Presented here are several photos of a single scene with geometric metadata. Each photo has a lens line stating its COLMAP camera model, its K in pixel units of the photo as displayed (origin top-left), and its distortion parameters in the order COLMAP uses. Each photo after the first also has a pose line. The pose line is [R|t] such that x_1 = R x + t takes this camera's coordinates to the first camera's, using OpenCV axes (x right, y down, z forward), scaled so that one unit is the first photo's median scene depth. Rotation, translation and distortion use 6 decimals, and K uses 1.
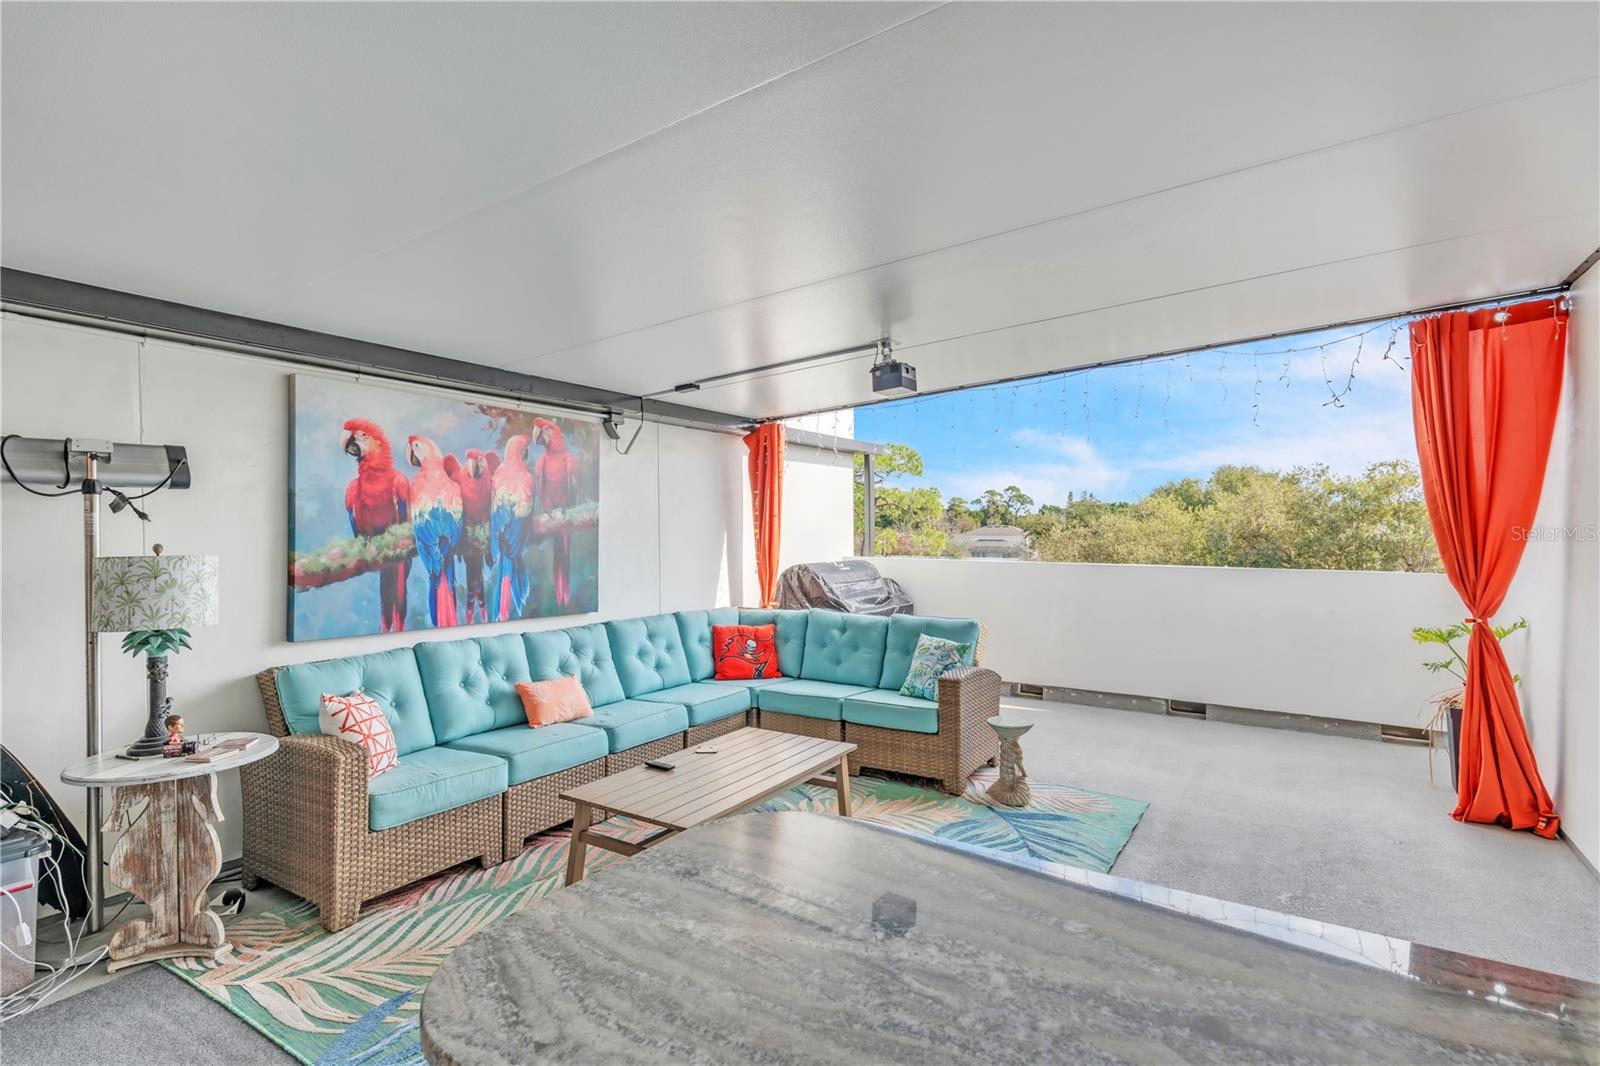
lens RADIAL K [[780.3, 0, 800.0], [0, 780.3, 533.0], [0, 0, 1]] dist [-0.005017, -0.000448]
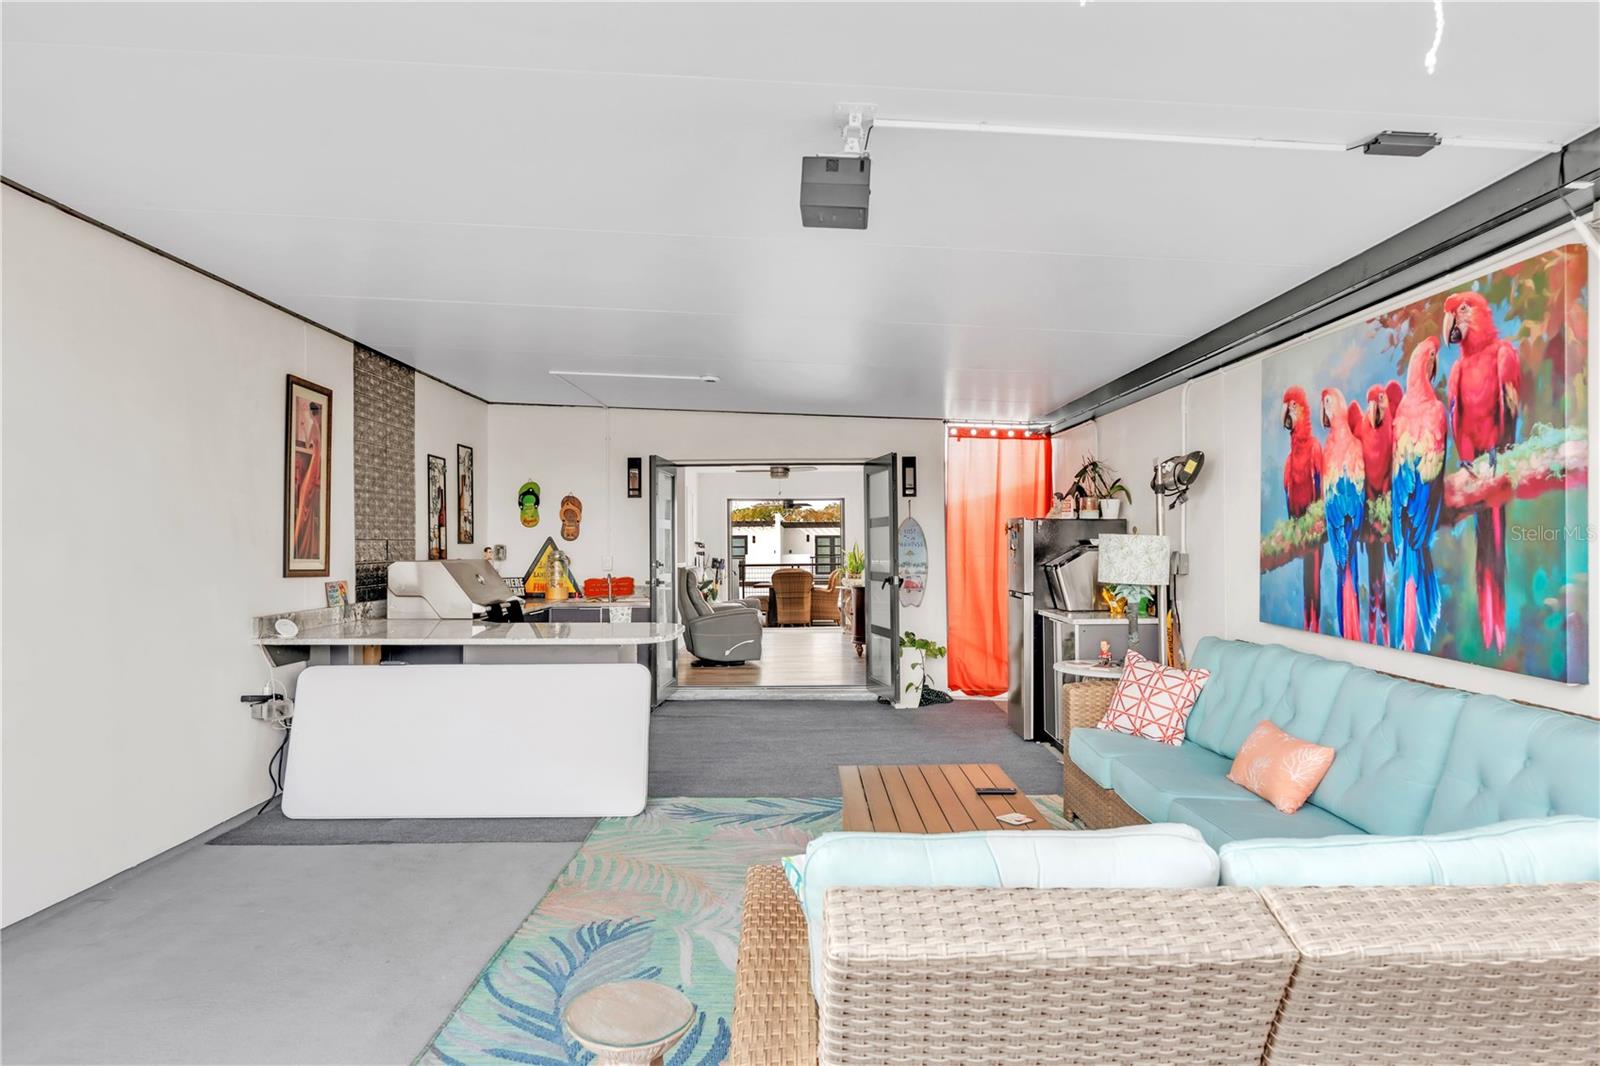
lens RADIAL K [[960.9, 0, 816.6], [0, 960.9, 524.1], [0, 0, 1]] dist [0.000285, 0.000483]
pose [[-0.834551, -0.004159, -0.550916, 0.462652], [0.005111, 0.999870, -0.015292, 0.023547], [0.550908, -0.015577, -0.834421, 1.491620]]
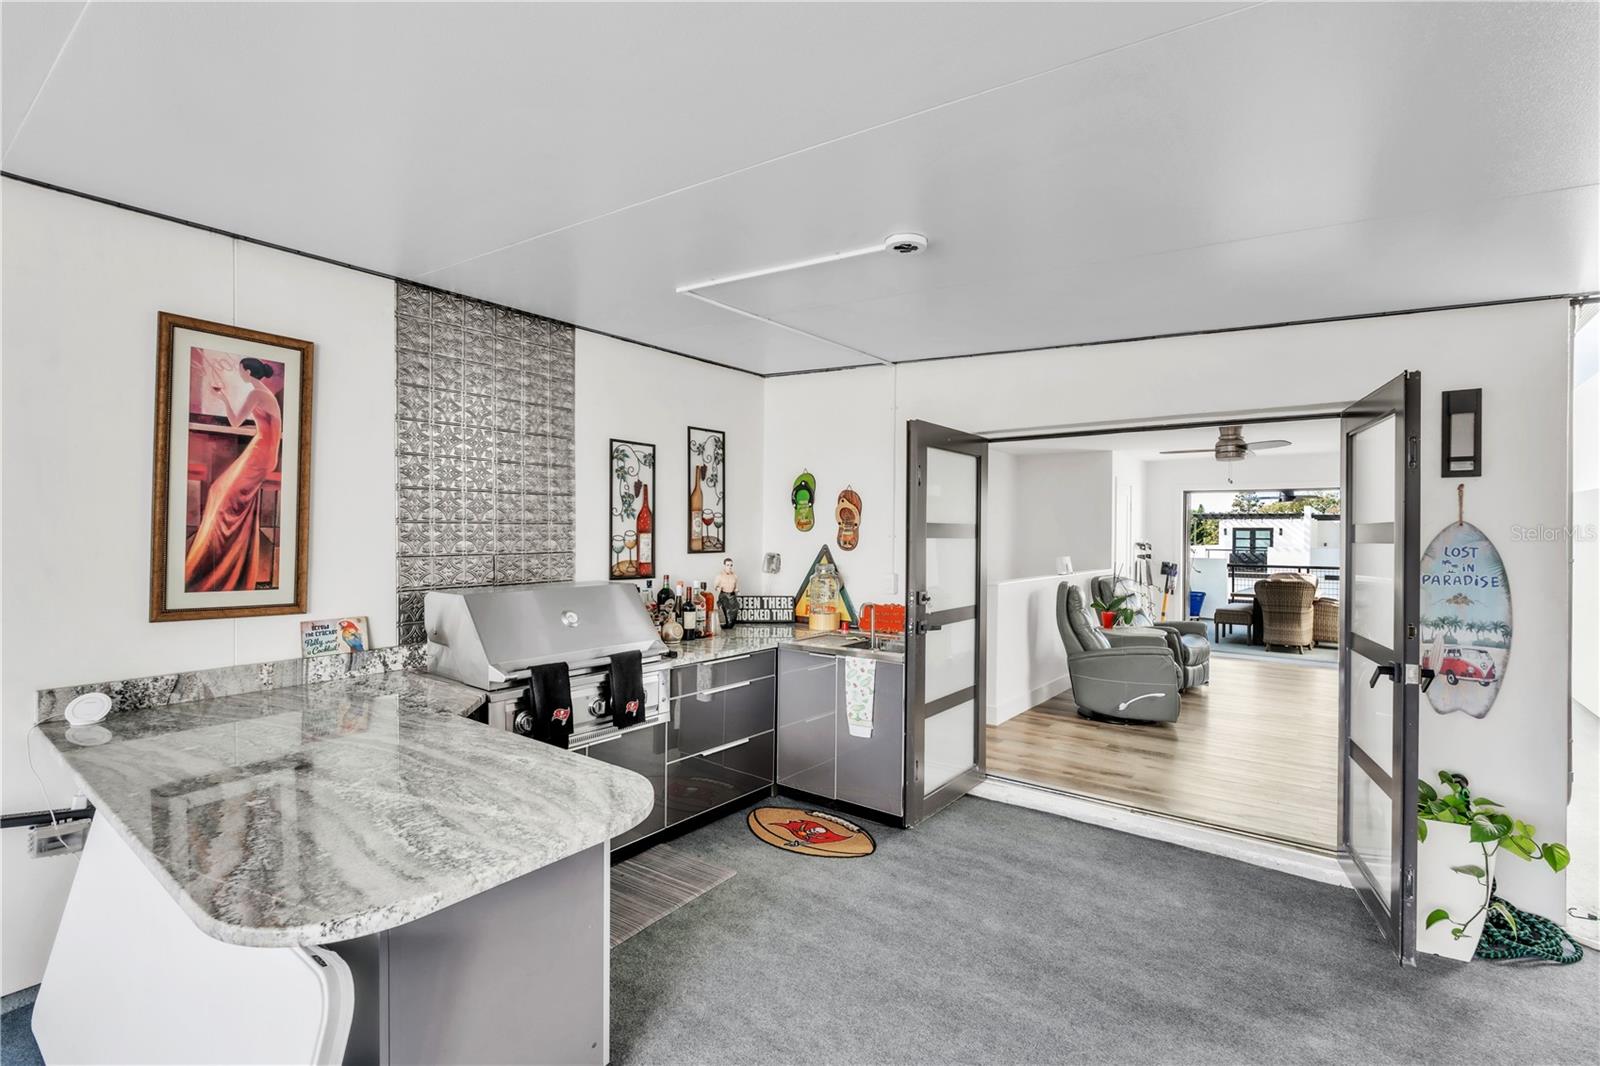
lens RADIAL K [[737.5, 0, 805.3], [0, 737.5, 536.6], [0, 0, 1]] dist [0.001134, 0.000398]
pose [[-0.997114, -0.006465, 0.075646, -0.244672], [-0.005258, 0.999856, 0.016148, -0.015498], [-0.075740, 0.015704, -0.997004, 0.663683]]
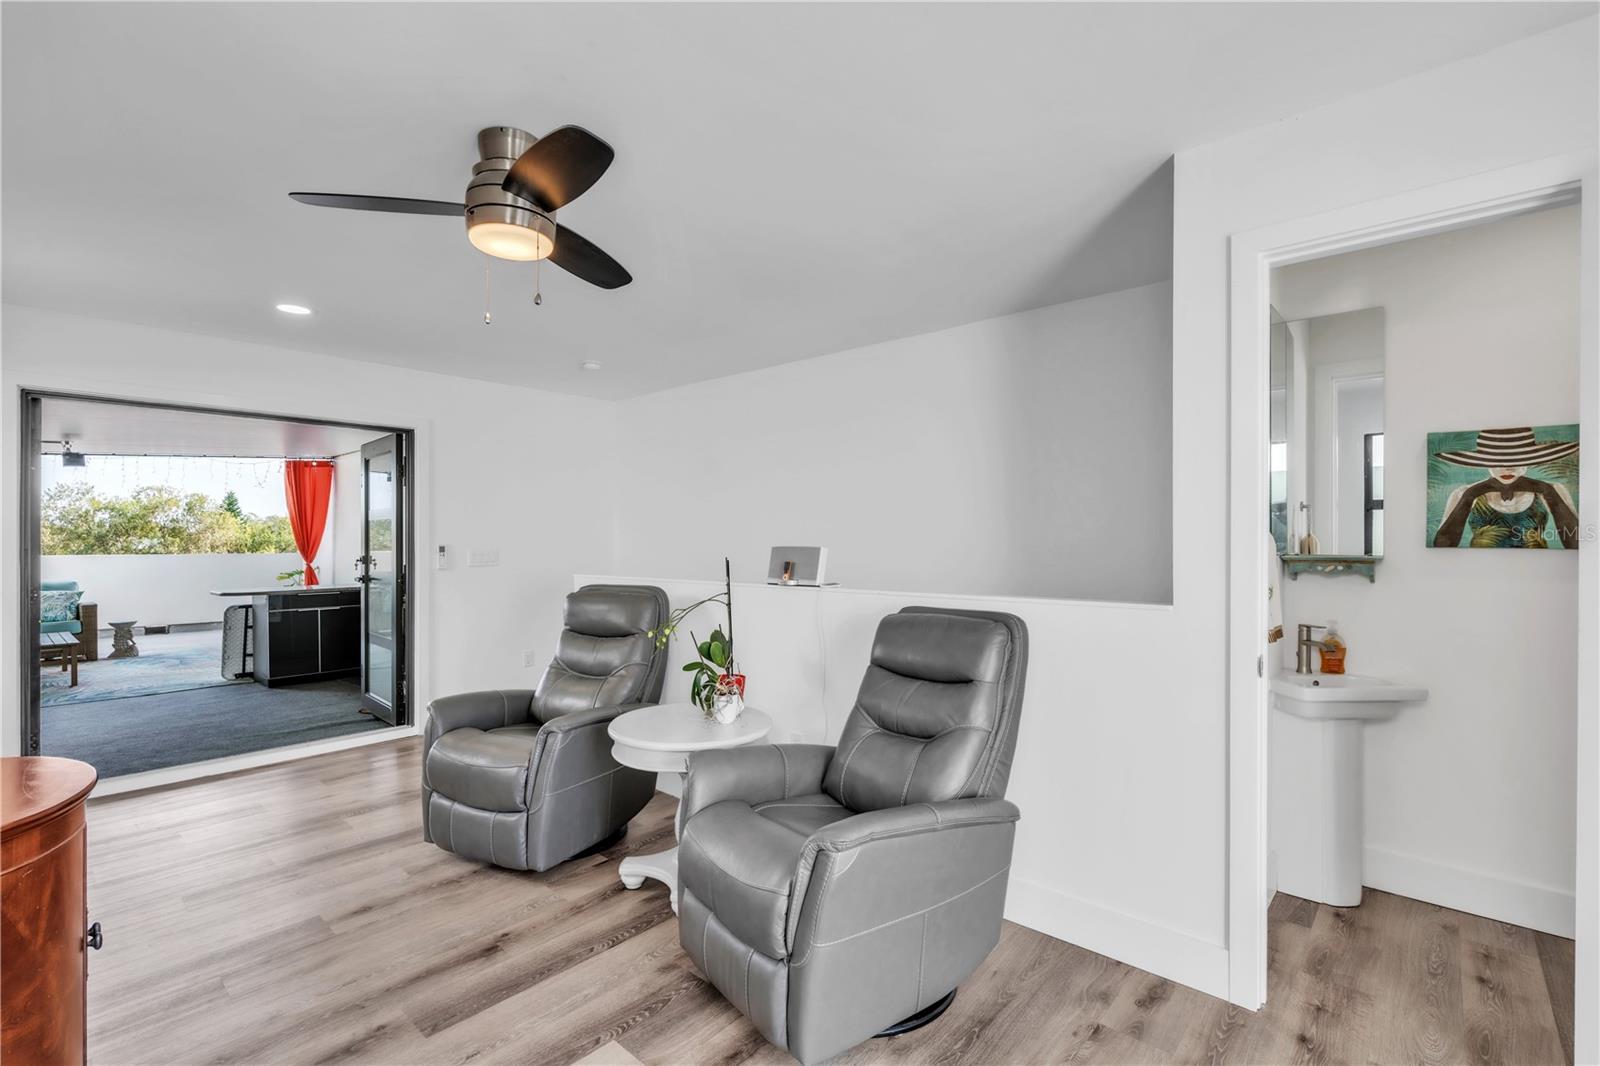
lens RADIAL K [[737.5, 0, 805.3], [0, 737.5, 536.6], [0, 0, 1]] dist [0.001134, 0.000398]
pose [[0.161977, 0.006702, 0.986772, -1.515798], [0.011626, 0.999895, -0.008699, 0.049229], [-0.986726, 0.012882, 0.161882, -1.265065]]
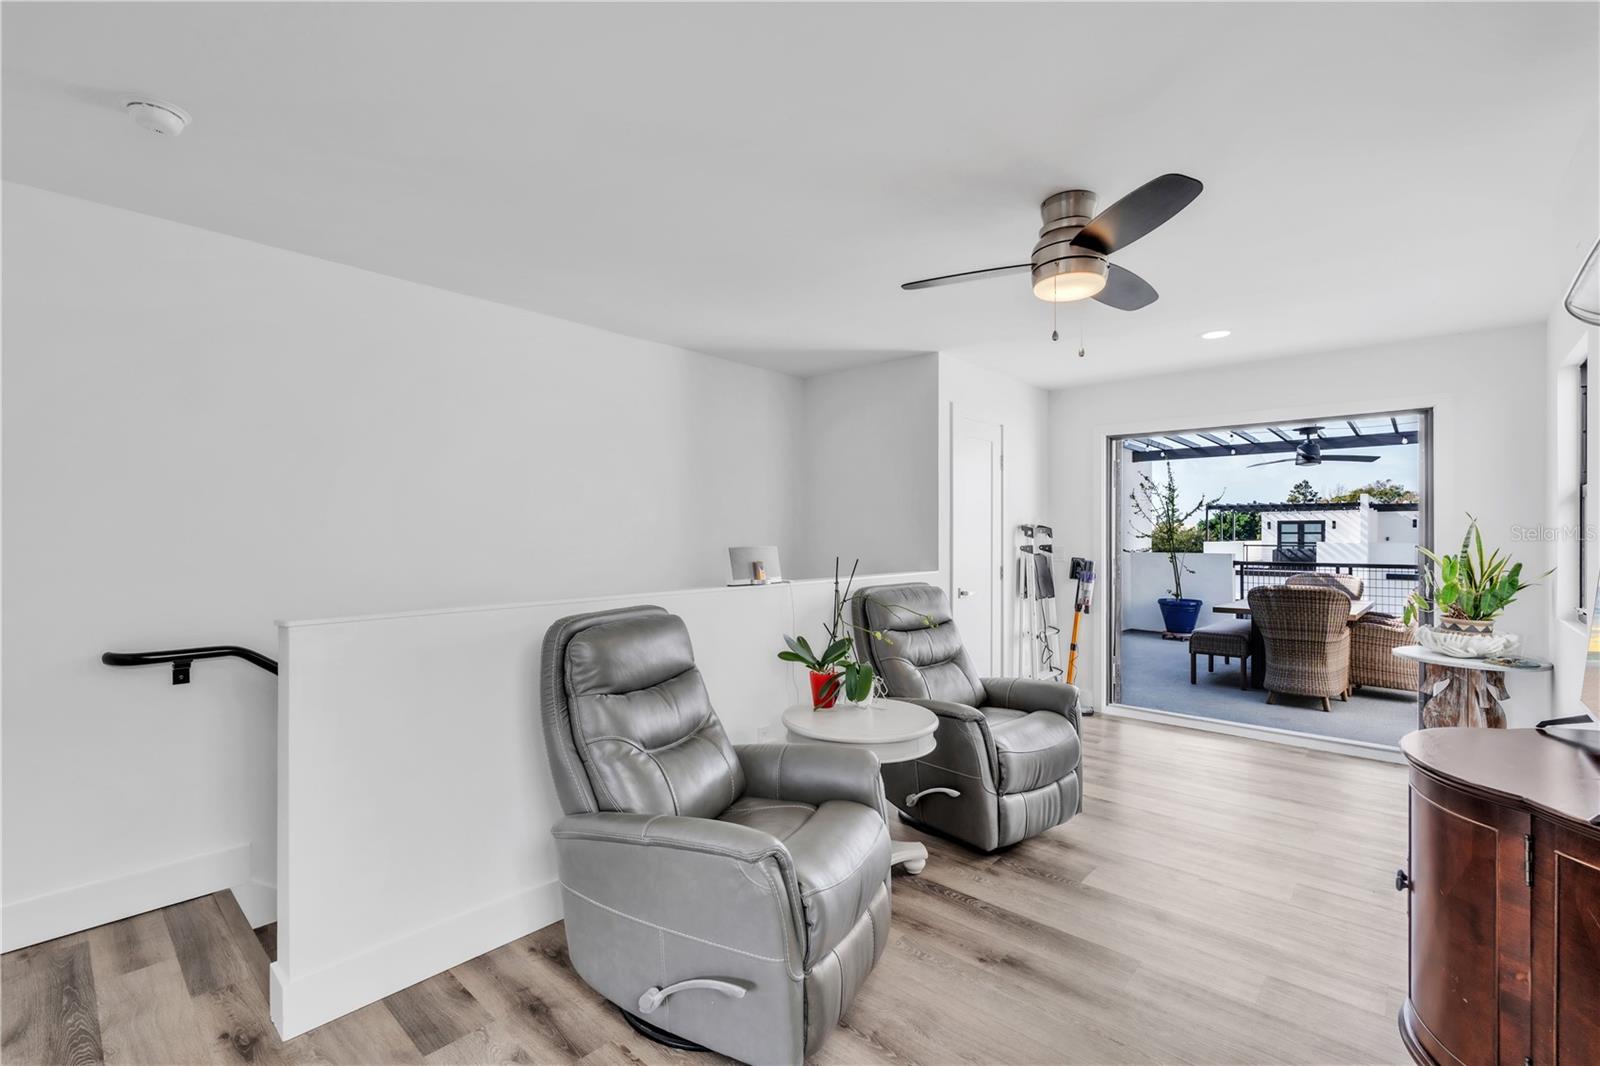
lens RADIAL K [[703.6, 0, 798.0], [0, 703.6, 537.5], [0, 0, 1]] dist [-0.001797, 0.000134]
pose [[-0.986698, 0.002263, 0.162546, -0.882702], [0.004847, 0.999868, 0.015499, 0.033800], [-0.162490, 0.016081, -0.986579, -0.337402]]
